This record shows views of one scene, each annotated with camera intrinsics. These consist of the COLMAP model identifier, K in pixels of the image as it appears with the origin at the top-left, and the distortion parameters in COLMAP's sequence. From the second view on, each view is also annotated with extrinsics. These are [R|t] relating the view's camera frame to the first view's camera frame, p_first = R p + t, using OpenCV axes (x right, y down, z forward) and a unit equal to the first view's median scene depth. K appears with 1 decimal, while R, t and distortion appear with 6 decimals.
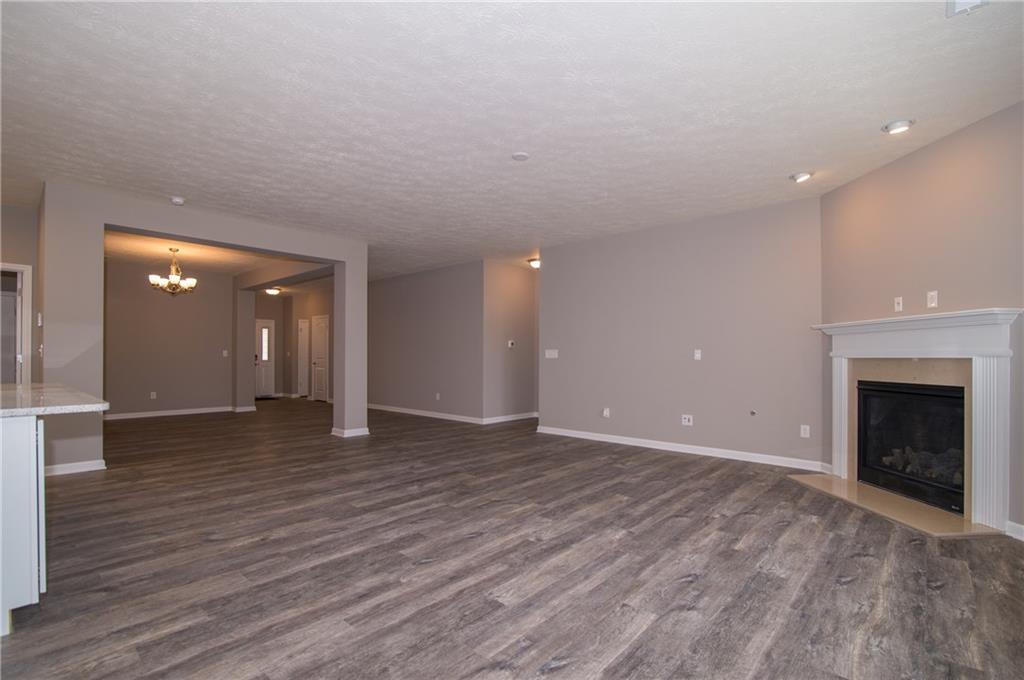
lens RADIAL K [[467.0, 0, 520.5], [0, 467.0, 366.0], [0, 0, 1]] dist [-0.023662, -0.000142]
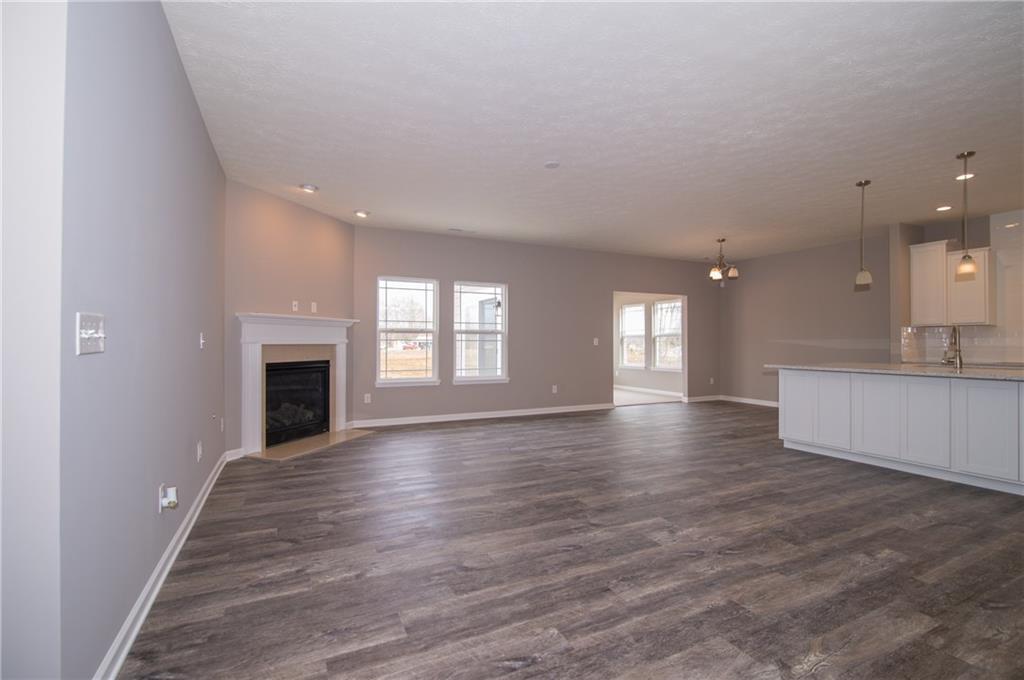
lens RADIAL K [[469.4, 0, 517.8], [0, 469.4, 341.6], [0, 0, 1]] dist [-0.015449, -0.000252]
pose [[-0.922823, -0.003290, 0.385210, -0.320334], [0.003029, 0.999871, 0.015797, -0.041066], [-0.385212, 0.015744, -0.922694, 1.850560]]
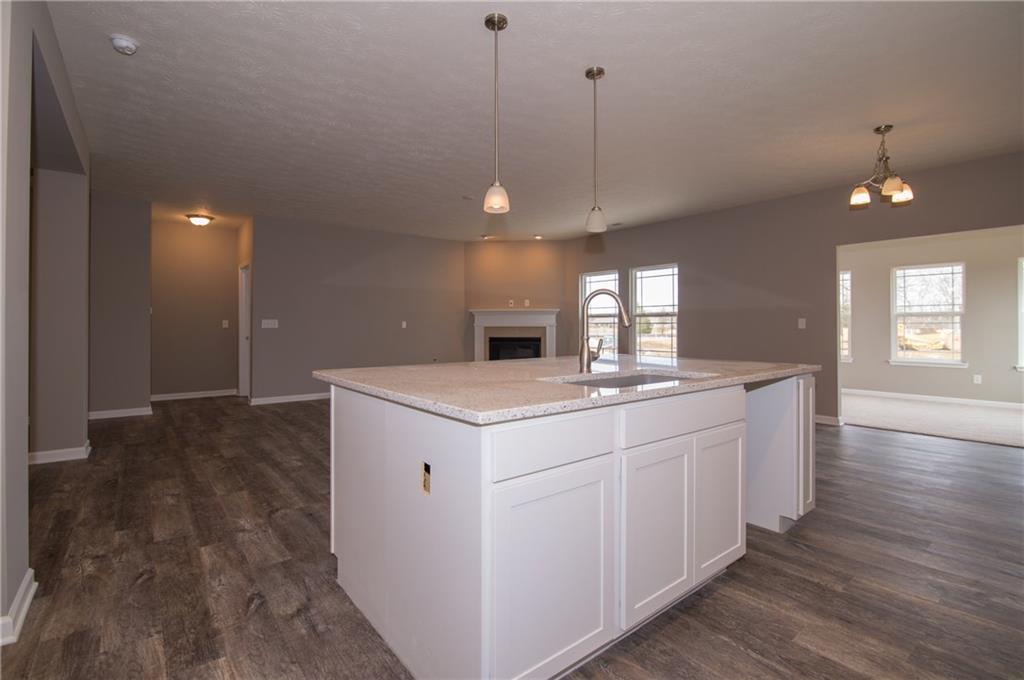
lens RADIAL K [[475.2, 0, 510.2], [0, 475.2, 318.6], [0, 0, 1]] dist [-0.033438, 0.000021]
pose [[0.183333, 0.014135, 0.982949, -1.381991], [0.020695, 0.999620, -0.018235, -0.012351], [-0.982833, 0.023685, 0.182971, 0.508190]]
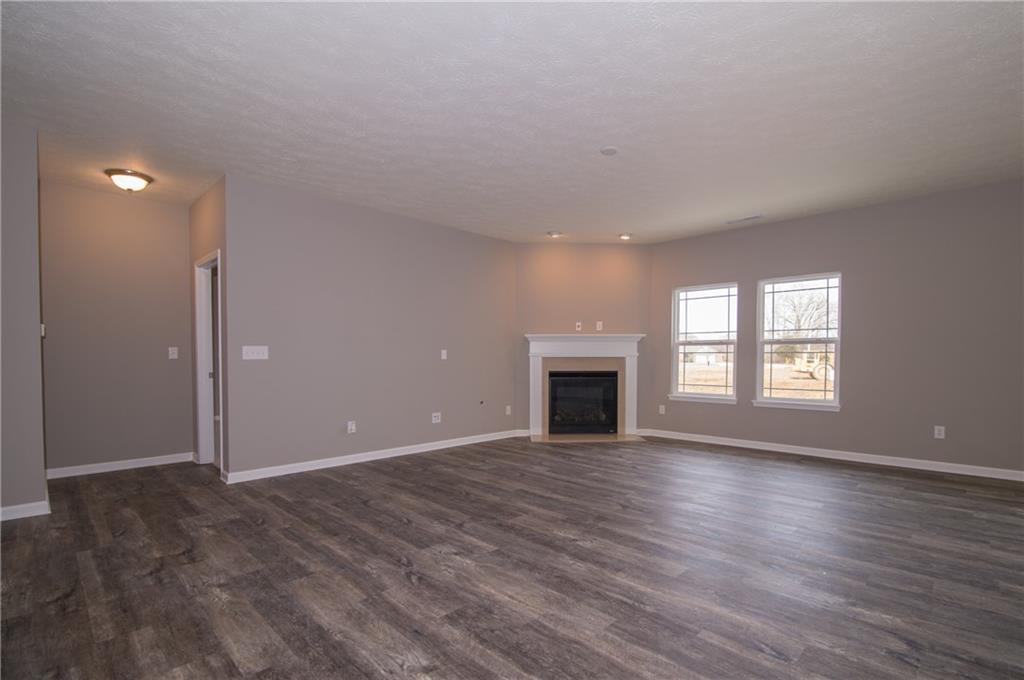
lens RADIAL K [[477.1, 0, 514.4], [0, 477.1, 364.3], [0, 0, 1]] dist [-0.015694, -0.000589]
pose [[0.062432, -0.019826, 0.997852, -0.913576], [0.020441, 0.999618, 0.018582, -0.024863], [-0.997840, 0.019237, 0.062813, 1.015314]]
